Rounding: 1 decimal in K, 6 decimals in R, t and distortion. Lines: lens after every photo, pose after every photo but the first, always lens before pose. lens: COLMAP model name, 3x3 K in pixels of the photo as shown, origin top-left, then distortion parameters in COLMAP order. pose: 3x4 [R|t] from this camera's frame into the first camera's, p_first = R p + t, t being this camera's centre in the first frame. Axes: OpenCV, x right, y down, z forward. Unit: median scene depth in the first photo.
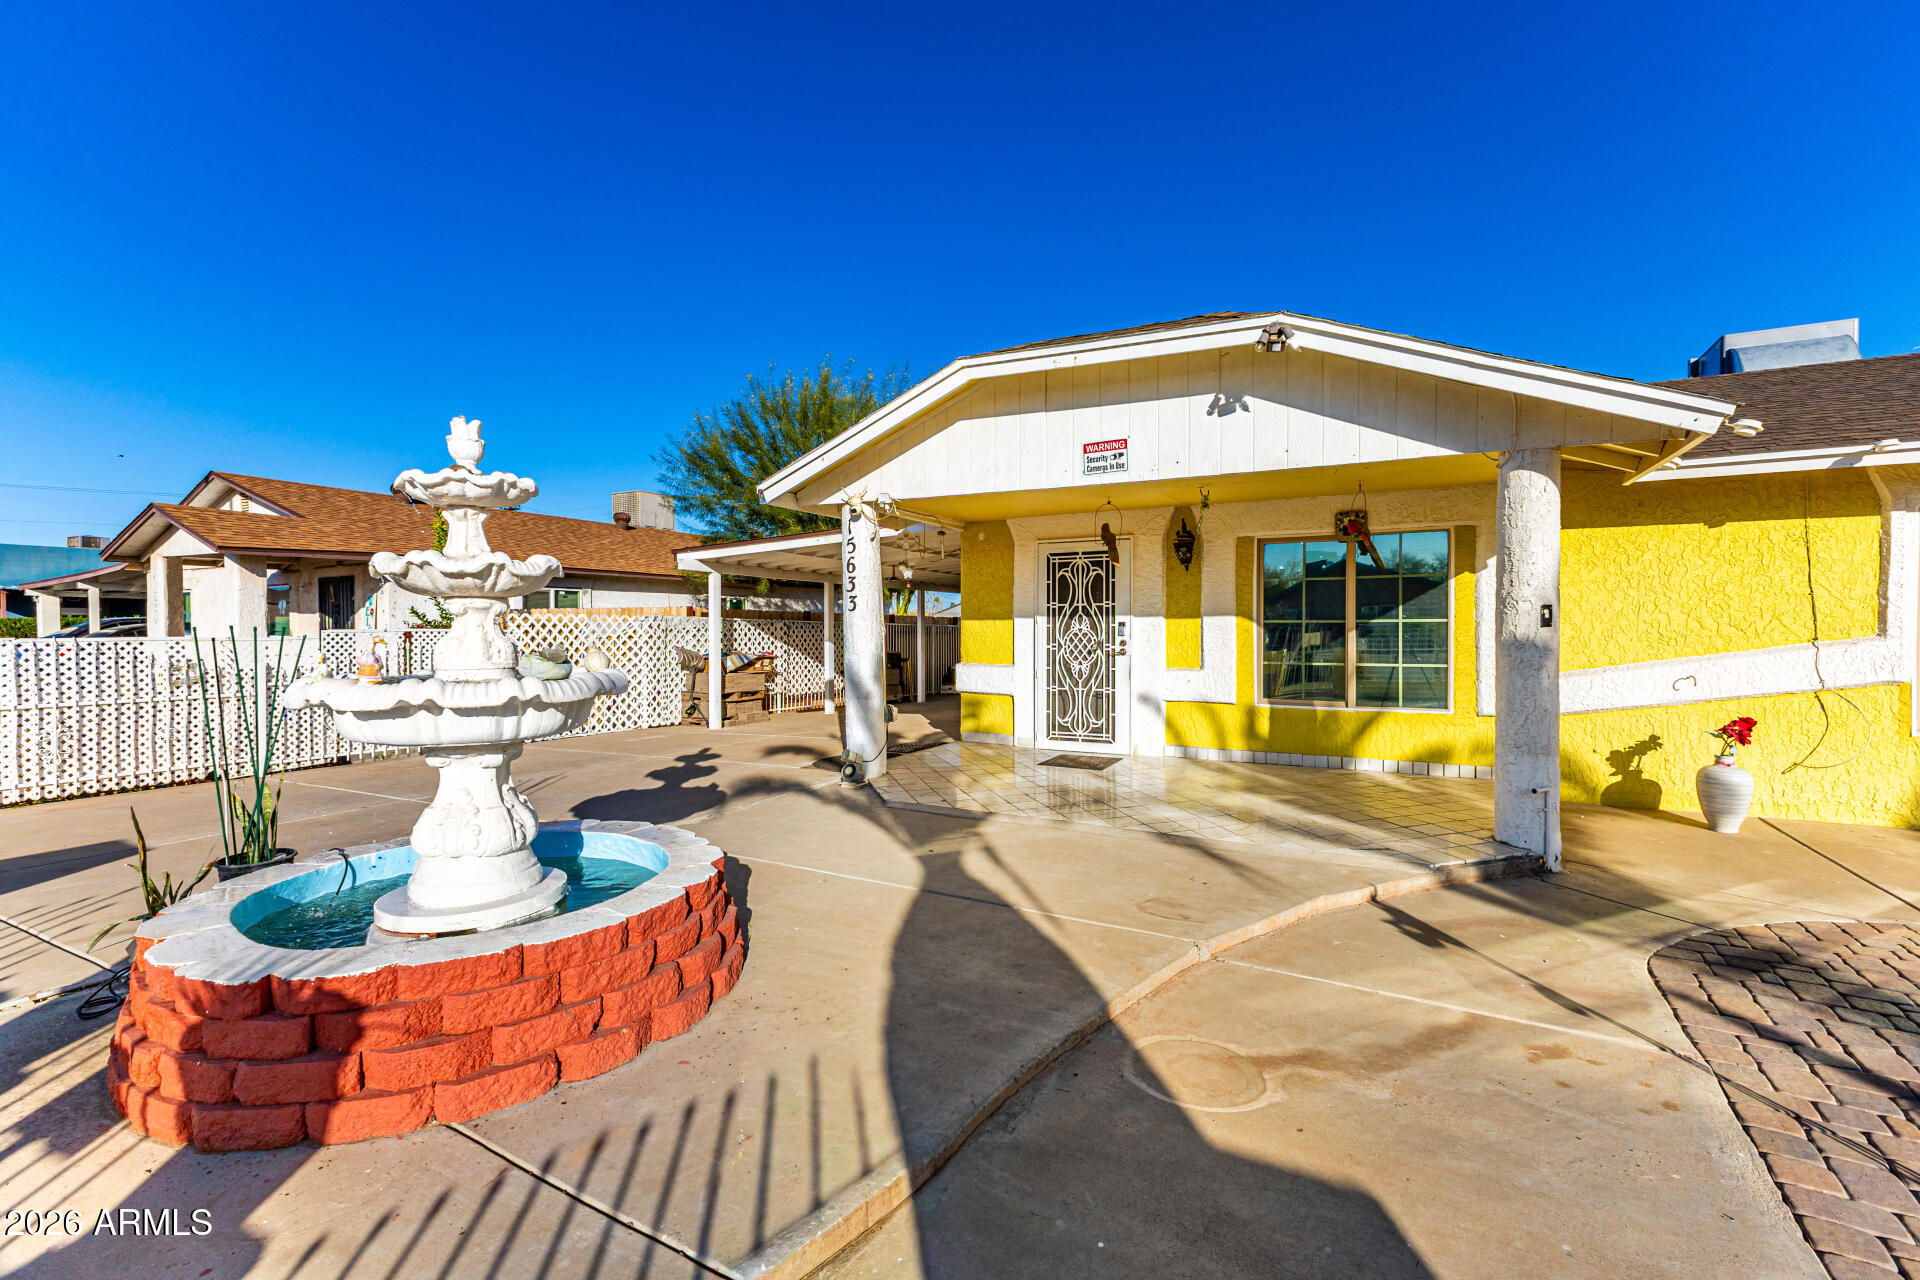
lens RADIAL K [[824.6, 0, 960.7], [0, 824.6, 630.8], [0, 0, 1]] dist [0.012647, -0.001181]
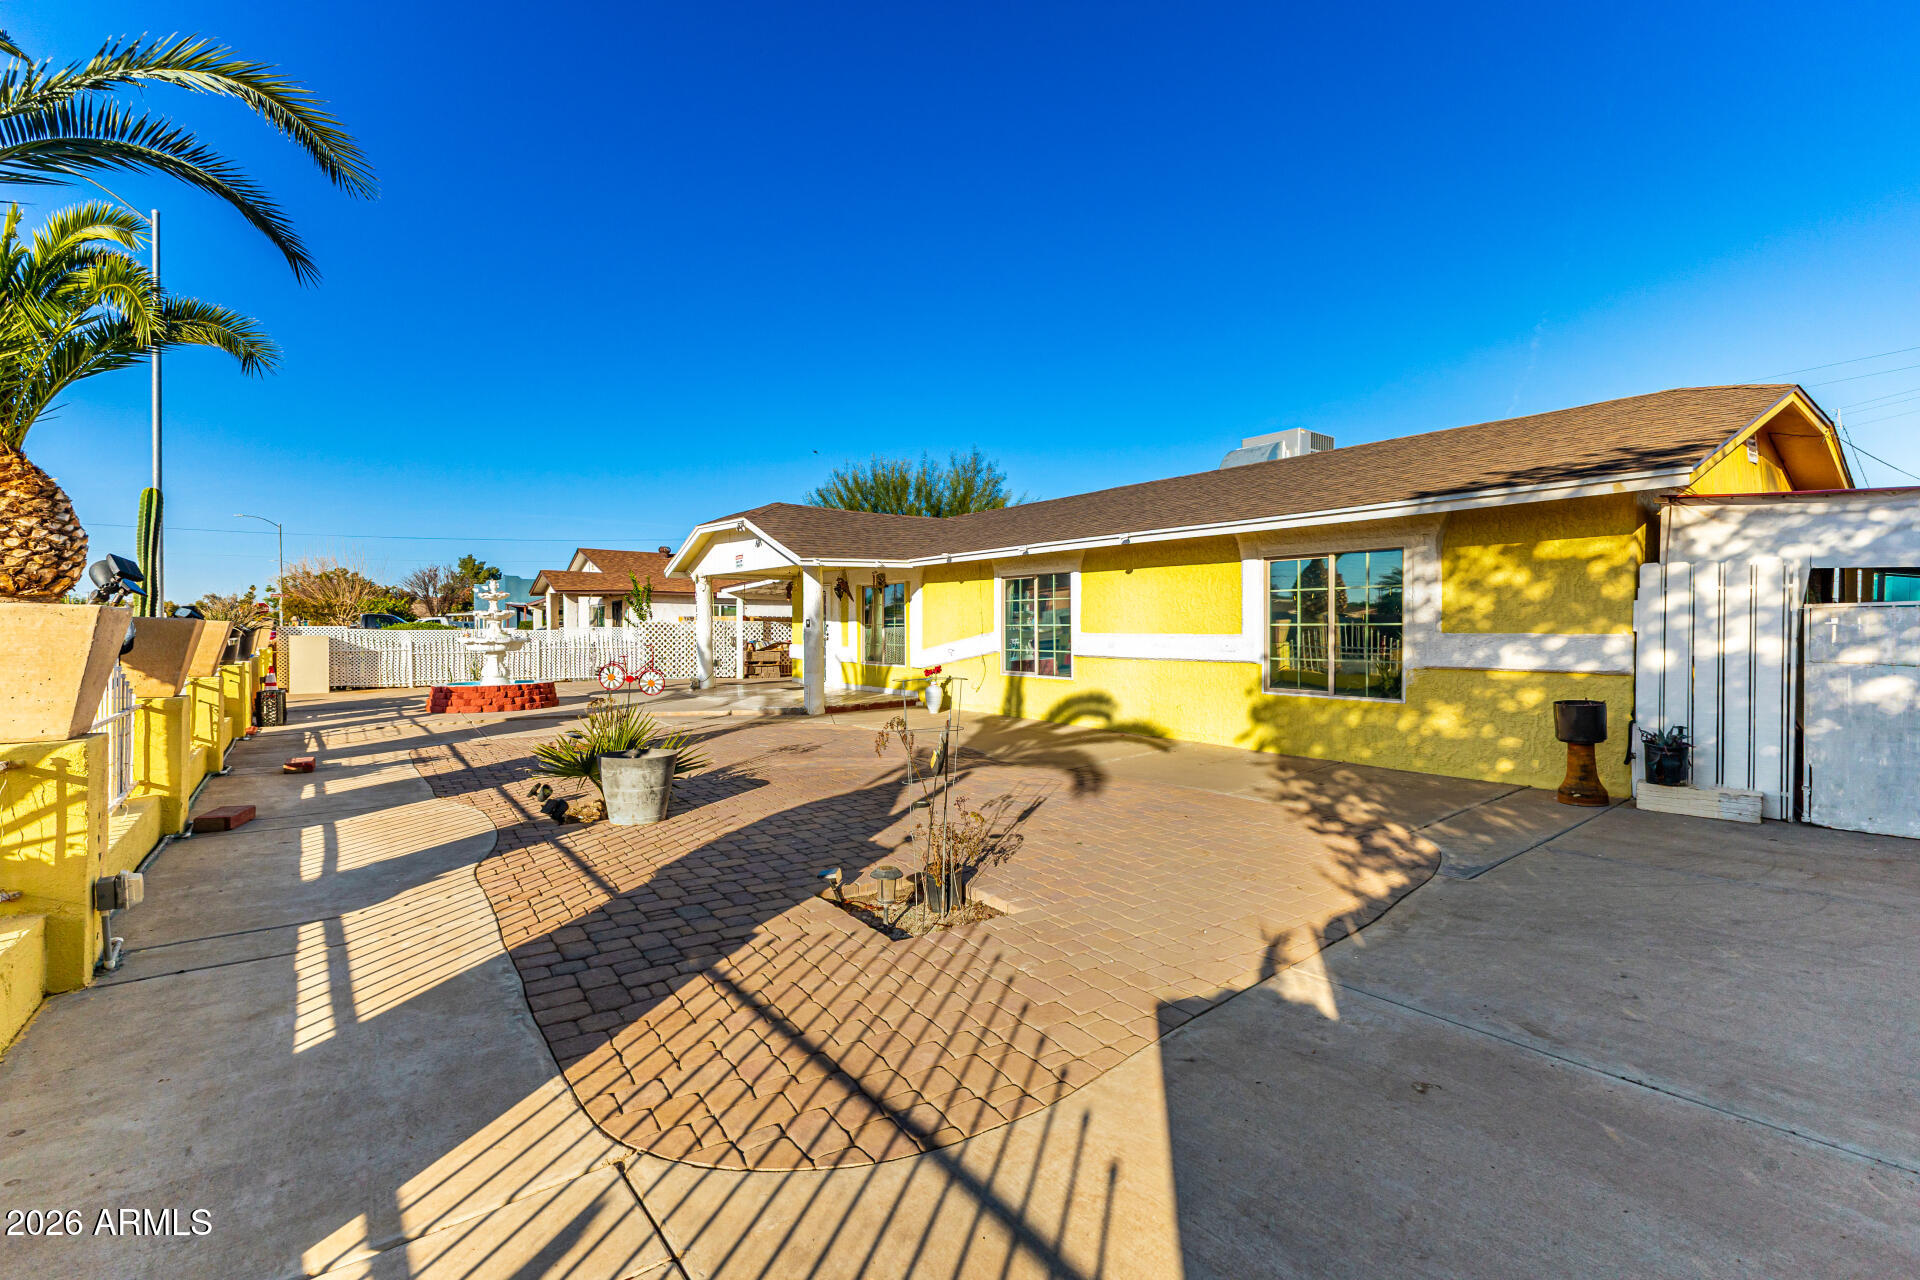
lens RADIAL K [[824.6, 0, 971.5], [0, 824.6, 634.6], [0, 0, 1]] dist [0.012647, -0.001181]
pose [[0.905715, 0.008751, -0.423797, 1.514885], [-0.006302, 0.999954, 0.007181, -0.002972], [0.423841, -0.003833, 0.905729, -0.816292]]
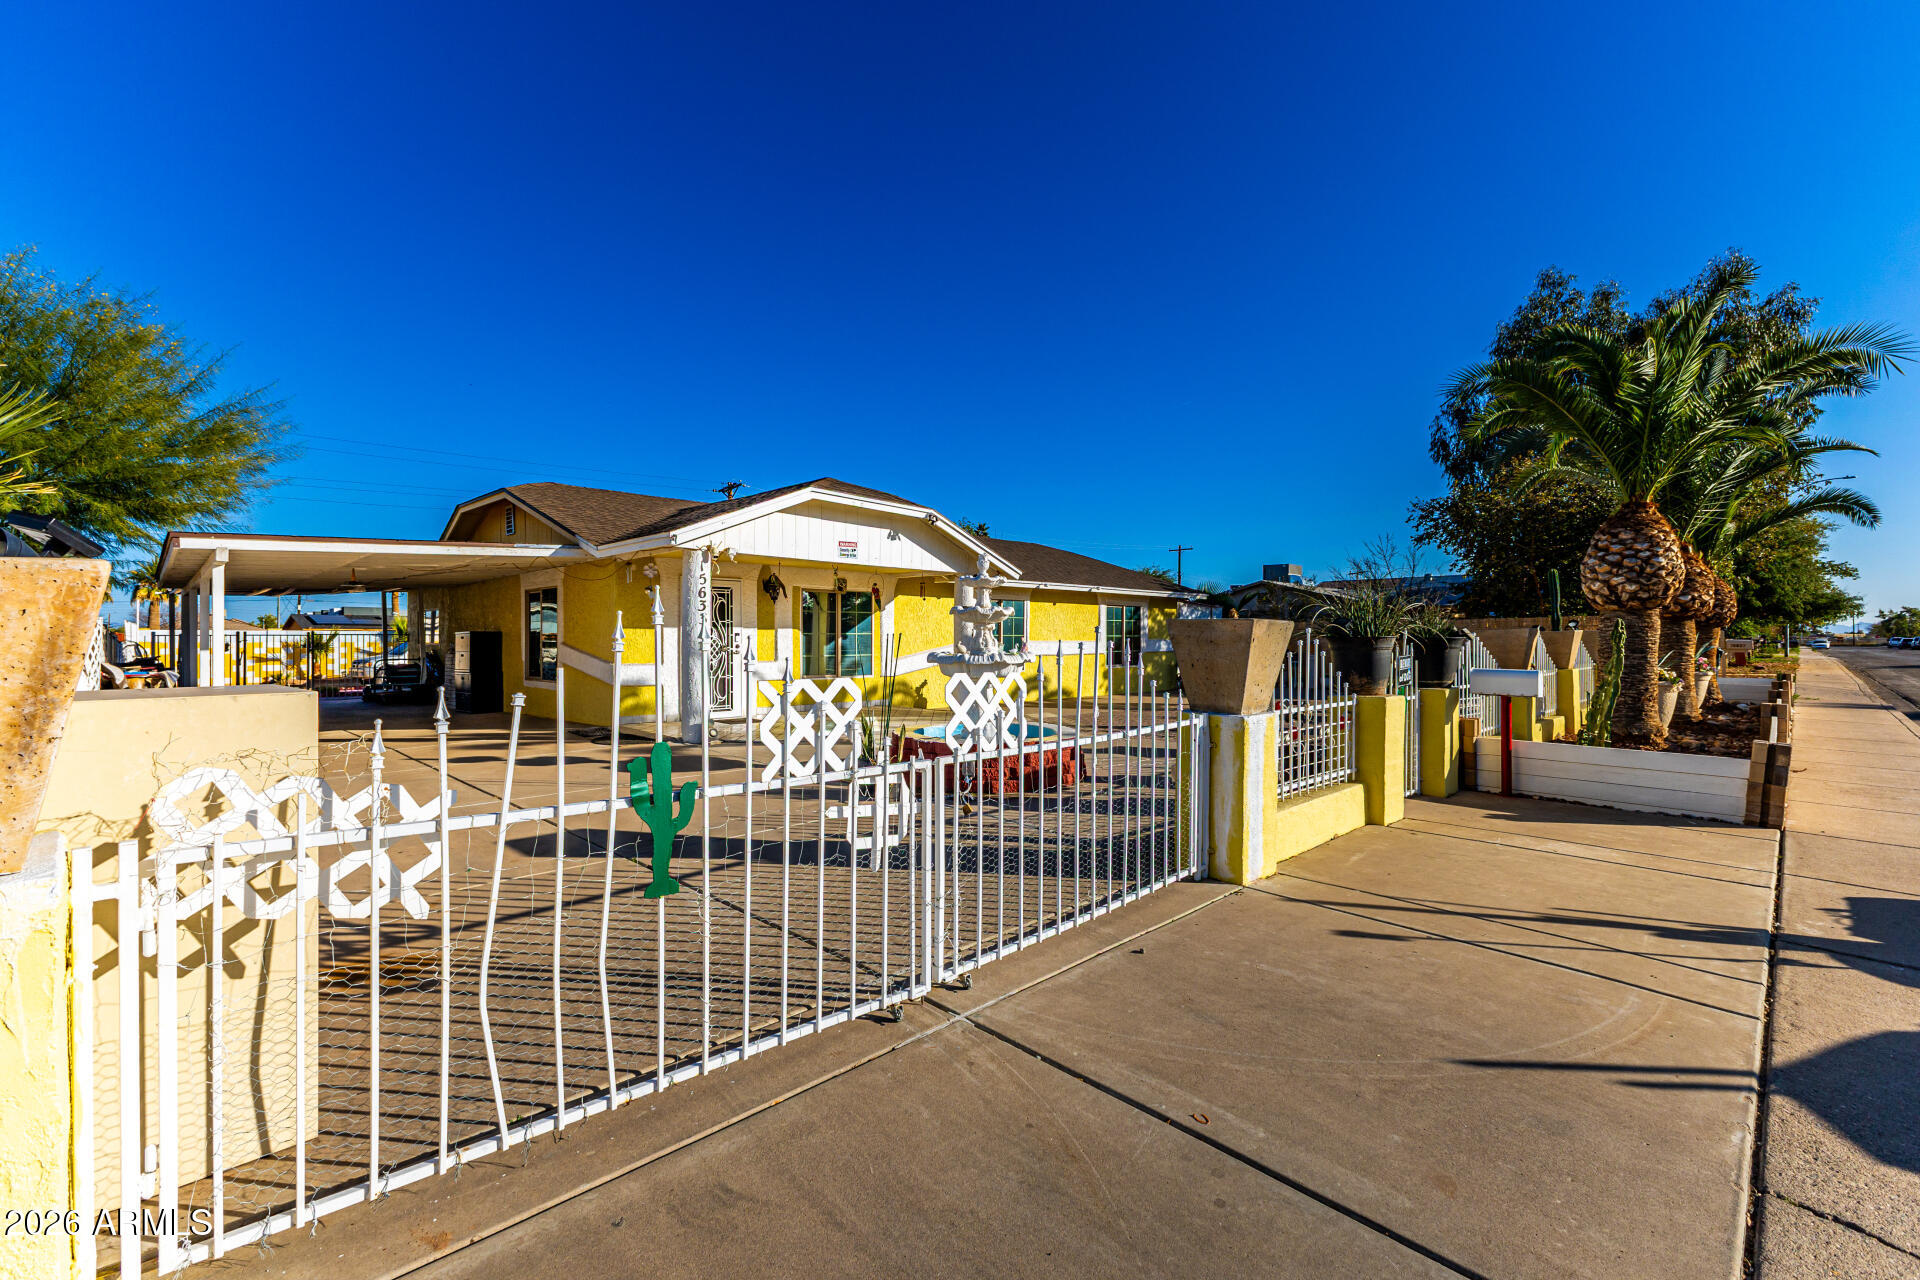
lens RADIAL K [[824.6, 0, 960.2], [0, 824.6, 637.8], [0, 0, 1]] dist [0.012647, -0.001181]
pose [[0.288058, -0.003207, 0.957608, -1.253648], [-0.010820, 0.999920, 0.006603, -0.016292], [-0.957552, -0.012264, 0.288000, 0.145865]]
